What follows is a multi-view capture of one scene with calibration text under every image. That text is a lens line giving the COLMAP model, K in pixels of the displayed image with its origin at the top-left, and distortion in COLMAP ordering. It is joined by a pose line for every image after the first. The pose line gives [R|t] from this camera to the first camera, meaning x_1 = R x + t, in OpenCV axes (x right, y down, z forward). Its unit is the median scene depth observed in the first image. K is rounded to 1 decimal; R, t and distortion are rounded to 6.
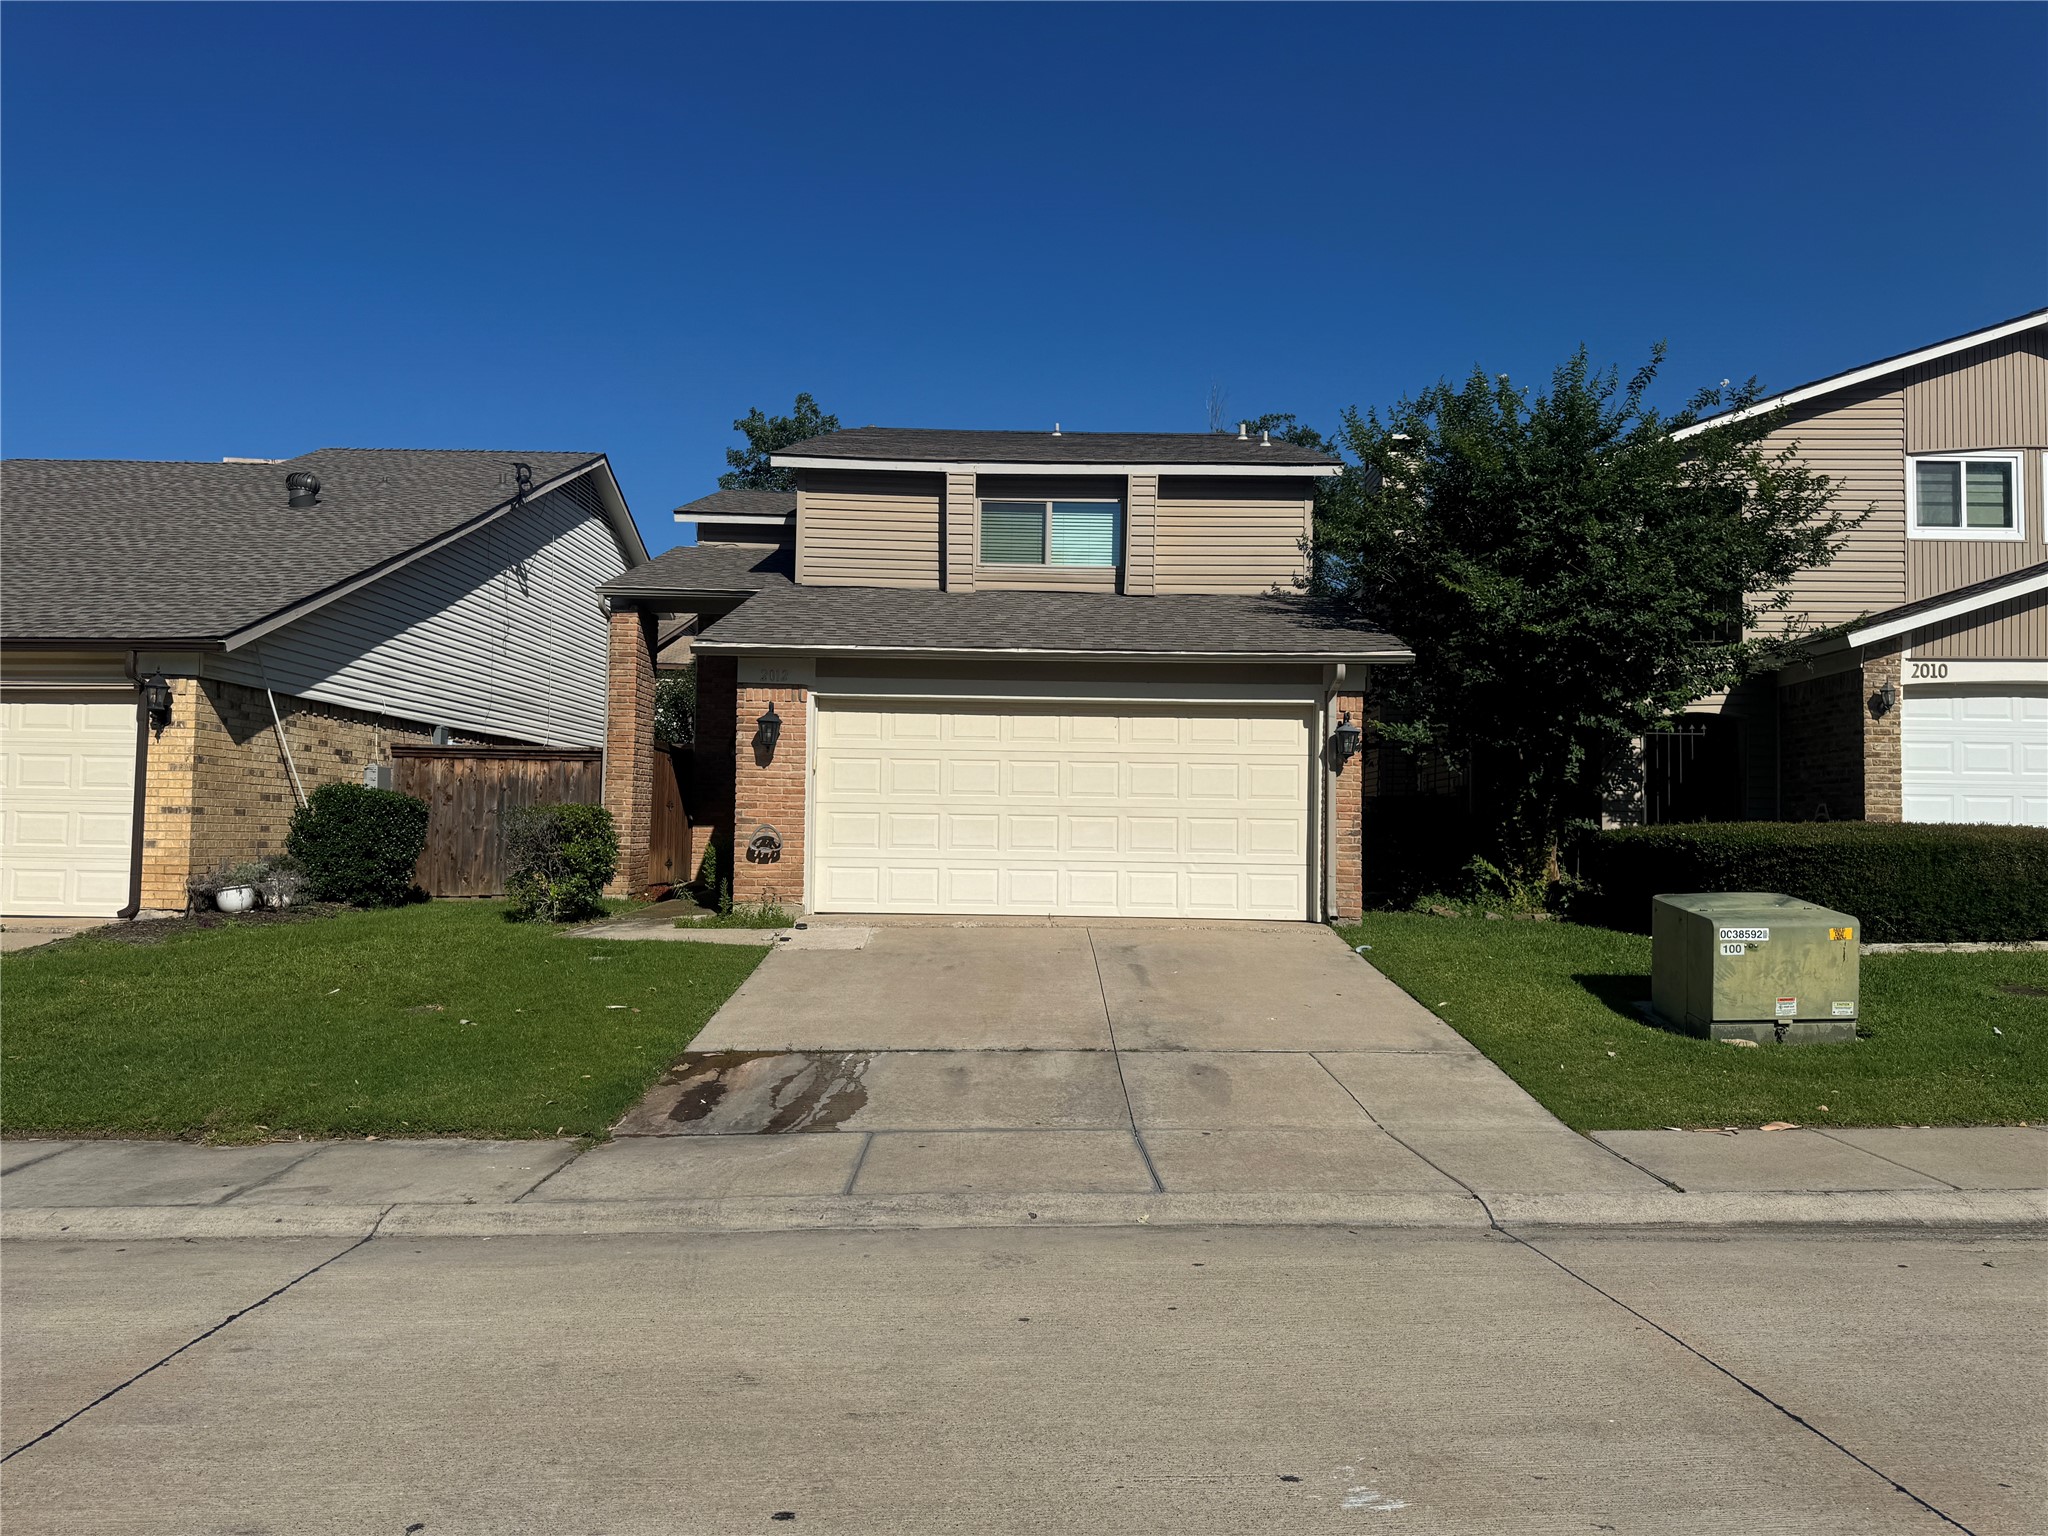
lens RADIAL K [[1459.5, 0, 1011.3], [0, 1459.5, 778.7], [0, 0, 1]] dist [0.128927, -0.269514]
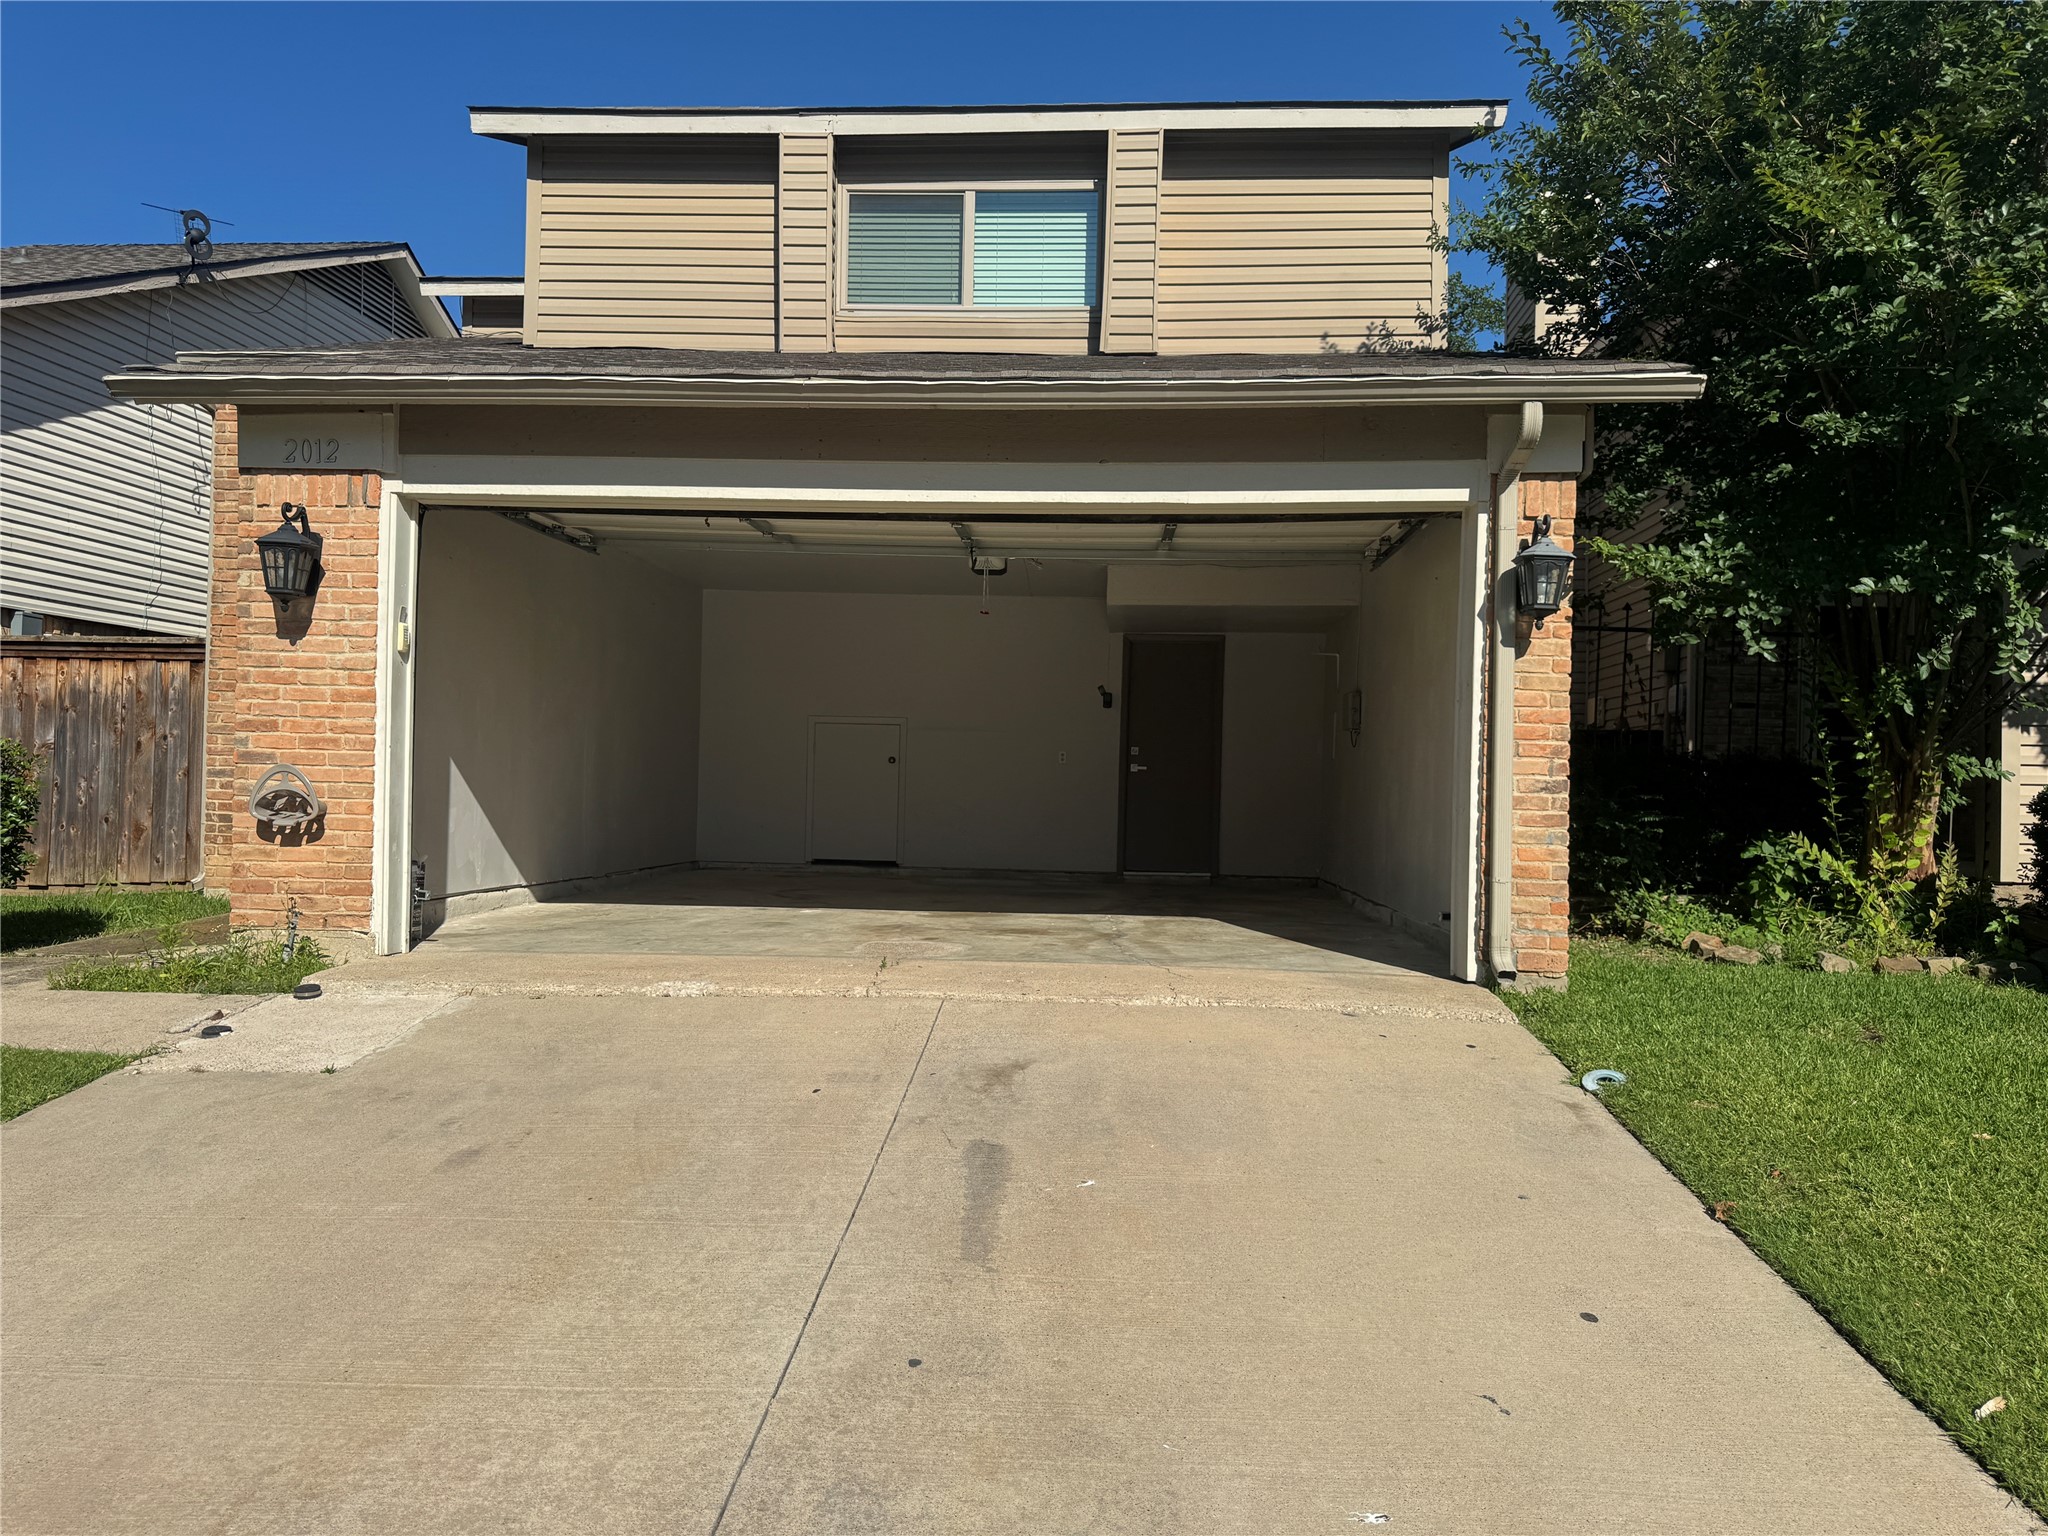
lens RADIAL K [[1421.5, 0, 1019.7], [0, 1421.5, 793.8], [0, 0, 1]] dist [0.136934, -0.243601]
pose [[0.998427, 0.002884, -0.055998, 0.077970], [-0.000513, 0.999104, 0.042318, 0.017141], [0.056070, -0.042223, 0.997534, 0.452012]]
